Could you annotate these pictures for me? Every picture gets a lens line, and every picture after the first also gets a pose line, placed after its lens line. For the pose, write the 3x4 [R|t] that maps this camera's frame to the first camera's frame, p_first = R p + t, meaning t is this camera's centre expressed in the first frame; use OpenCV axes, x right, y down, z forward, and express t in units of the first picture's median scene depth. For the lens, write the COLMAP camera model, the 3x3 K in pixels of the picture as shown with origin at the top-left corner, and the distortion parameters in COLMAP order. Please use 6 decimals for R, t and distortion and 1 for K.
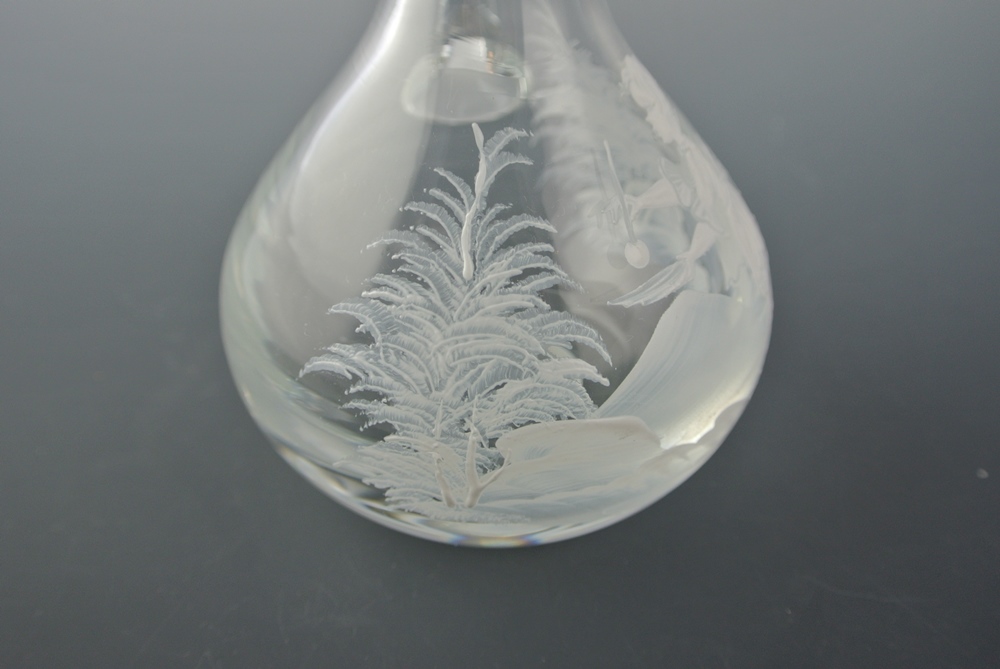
lens RADIAL K [[1066.5, 0, 500.0], [0, 1066.5, 334.5], [0, 0, 1]] dist [-0.094050, -0.020903]
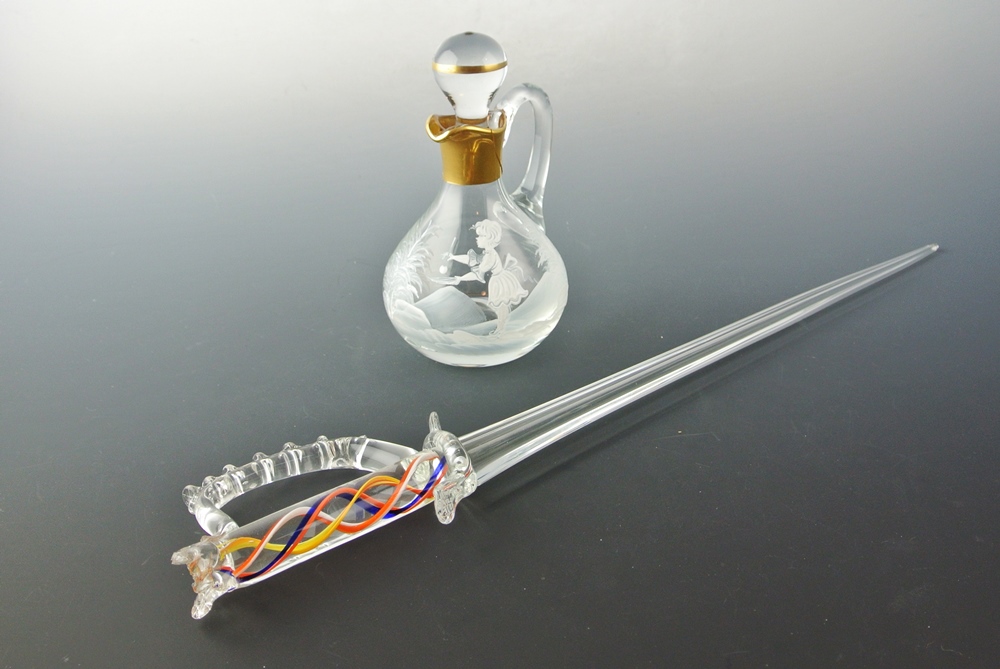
lens RADIAL K [[1066.5, 0, 500.0], [0, 1066.5, 334.5], [0, 0, 1]] dist [-0.094050, -0.020903]
pose [[0.548454, 0.376944, -0.746399, 2.787879], [-0.459571, 0.881607, 0.107533, -0.334019], [0.698565, 0.284046, 0.656754, -1.037616]]
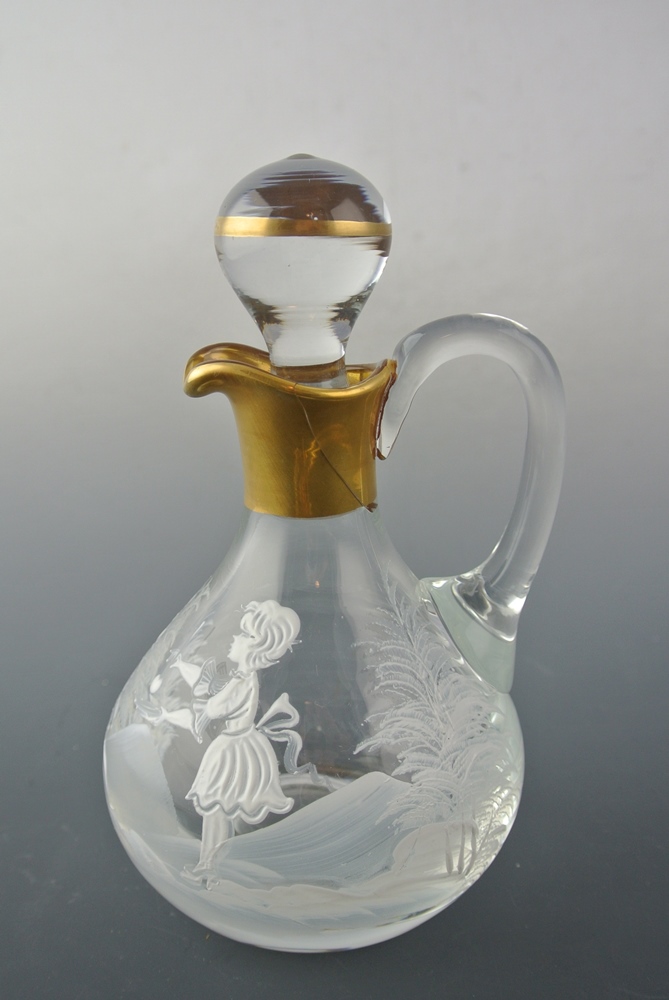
lens RADIAL K [[1066.5, 0, 334.5], [0, 1066.5, 500.0], [0, 0, 1]] dist [-0.094050, -0.020903]
pose [[-0.150360, 0.241207, -0.958755, 1.420792], [-0.553922, 0.782710, 0.283788, -0.817733], [0.818879, 0.573745, 0.015922, 1.001165]]
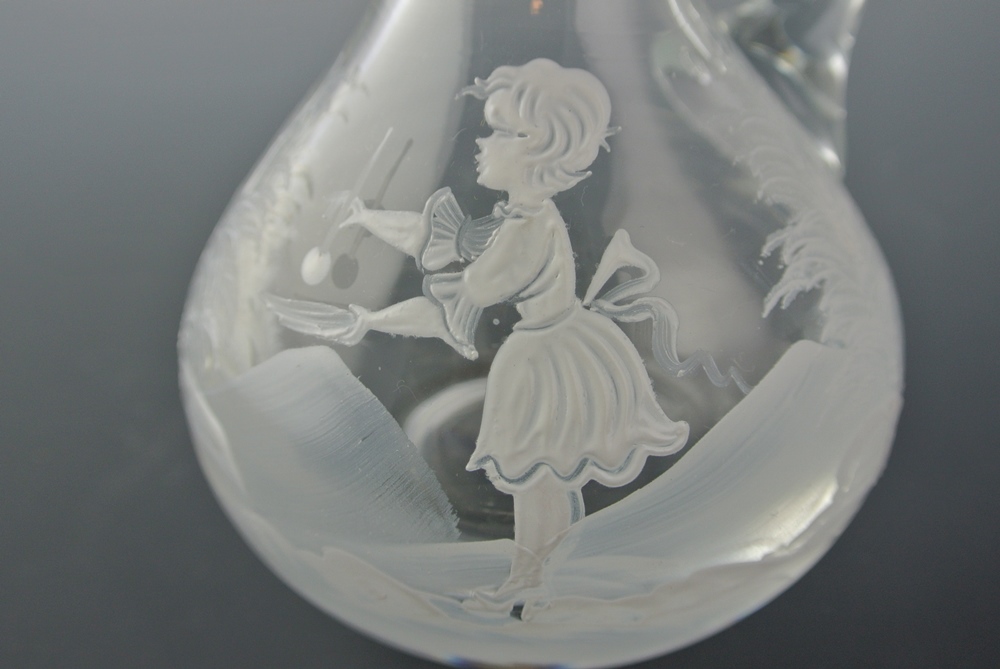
lens RADIAL K [[1066.5, 0, 500.0], [0, 1066.5, 334.5], [0, 0, 1]] dist [-0.094050, -0.020903]
pose [[0.240089, 0.460331, -0.854665, 0.804601], [-0.529891, 0.799828, 0.281941, -0.309811], [0.813371, 0.385189, 0.435955, 0.772739]]
